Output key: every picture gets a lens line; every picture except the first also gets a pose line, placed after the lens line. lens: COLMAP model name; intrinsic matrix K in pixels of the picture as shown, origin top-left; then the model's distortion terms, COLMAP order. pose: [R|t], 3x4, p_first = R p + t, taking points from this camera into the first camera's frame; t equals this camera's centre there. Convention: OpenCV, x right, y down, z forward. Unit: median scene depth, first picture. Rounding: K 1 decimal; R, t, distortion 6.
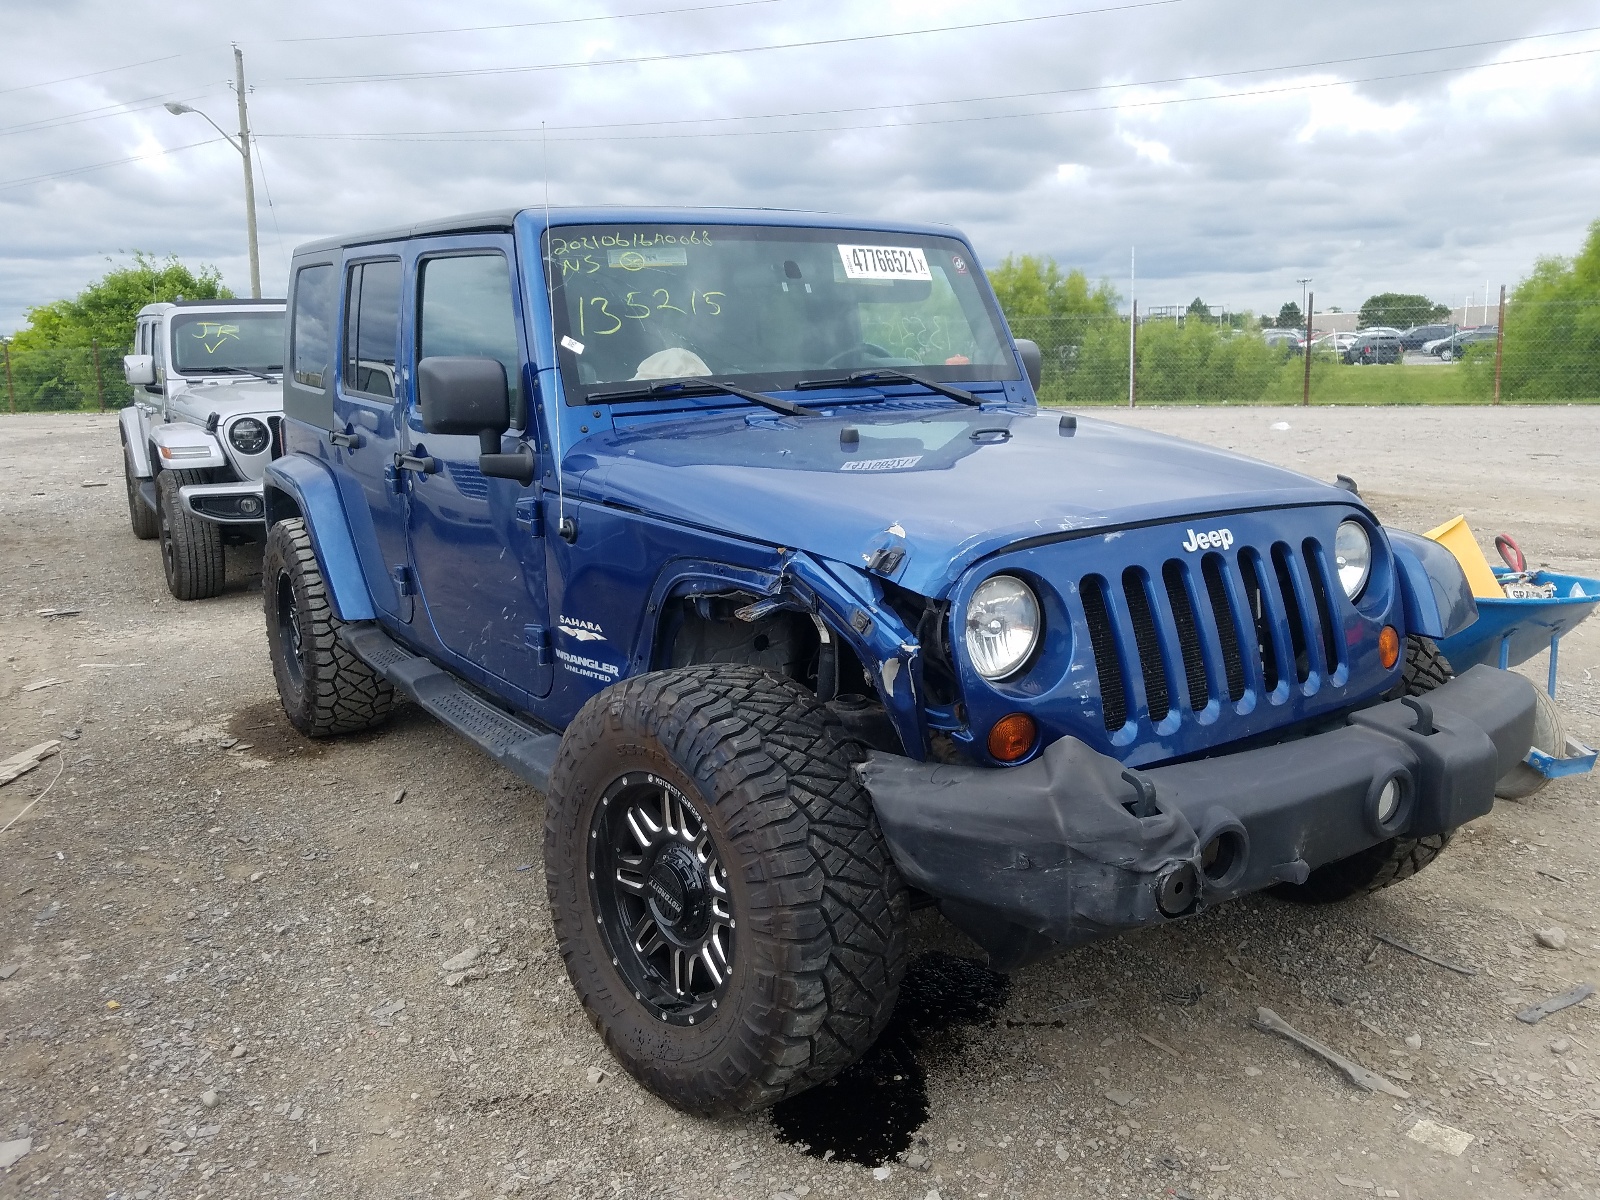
lens RADIAL K [[1243.0, 0, 807.0], [0, 1243.0, 592.3], [0, 0, 1]] dist [-0.006403, -0.004381]
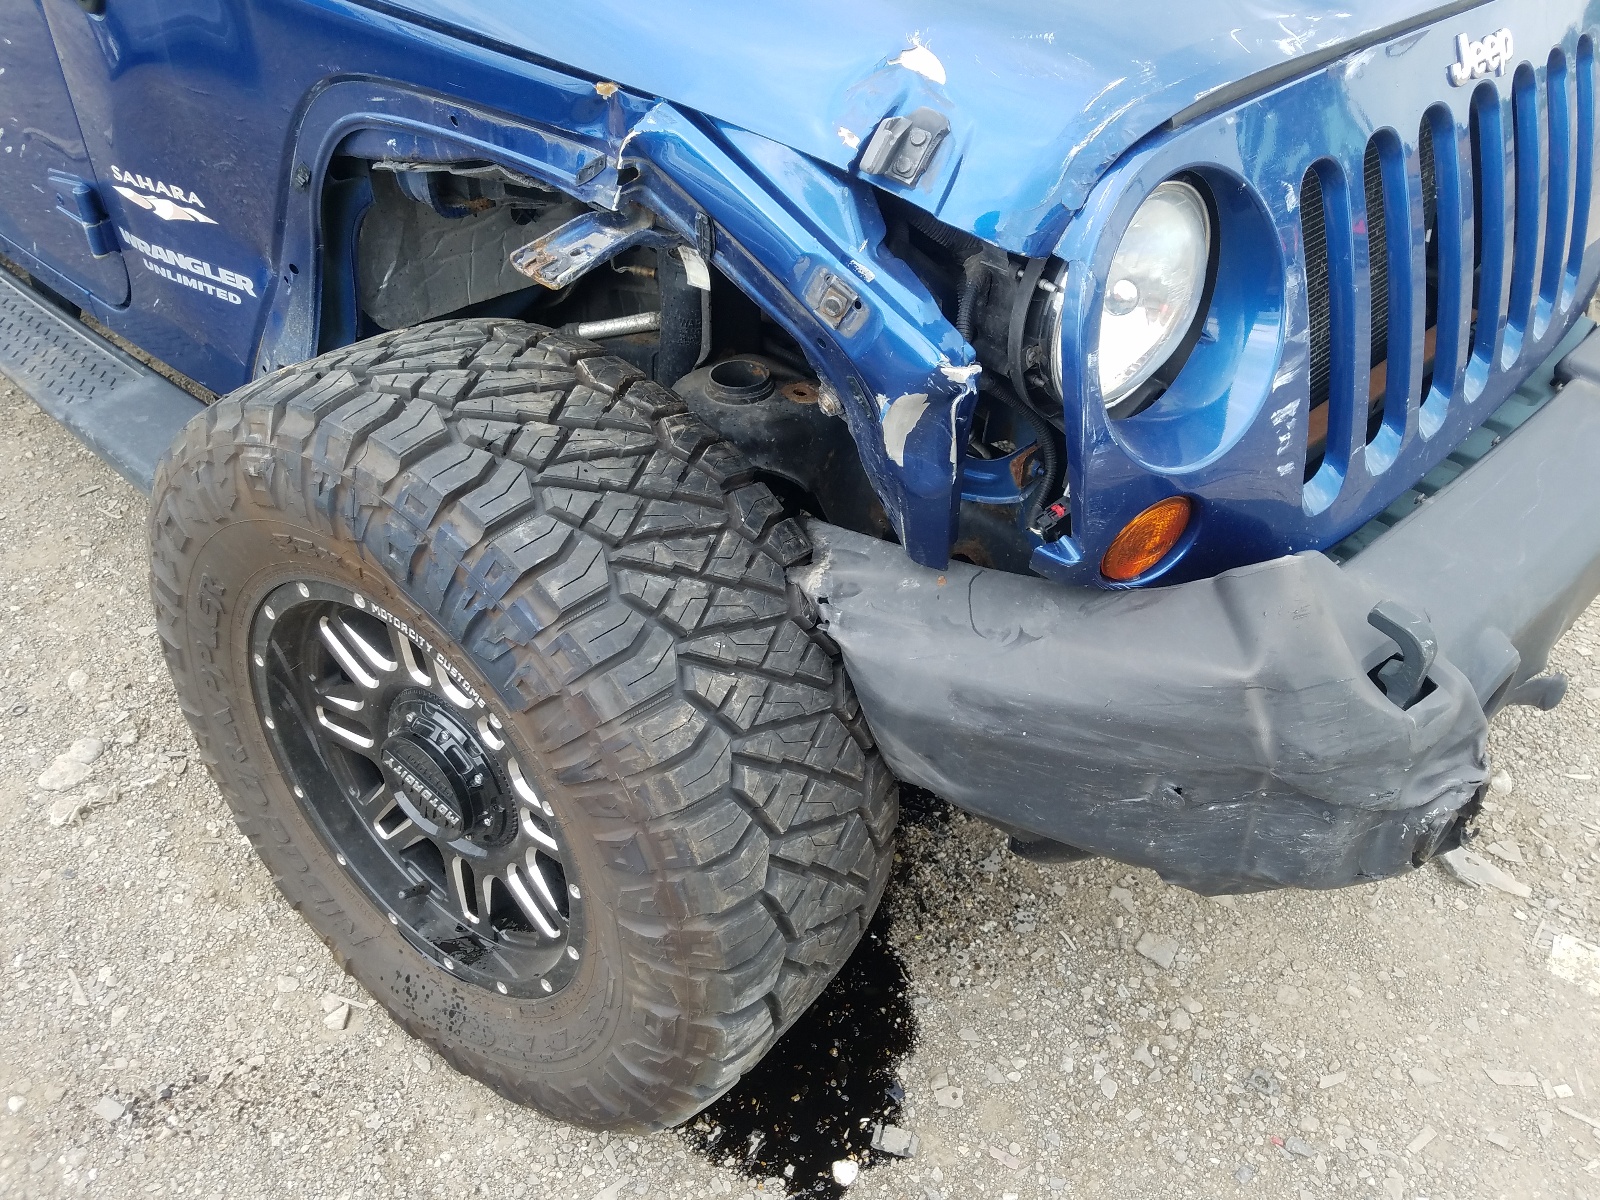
lens RADIAL K [[1243.0, 0, 807.0], [0, 1243.0, 592.3], [0, 0, 1]] dist [-0.006403, -0.004381]
pose [[0.974011, -0.094603, 0.205800, -0.058120], [-0.008165, 0.893343, 0.449301, -0.072865], [-0.226356, -0.439304, 0.869353, 0.565232]]
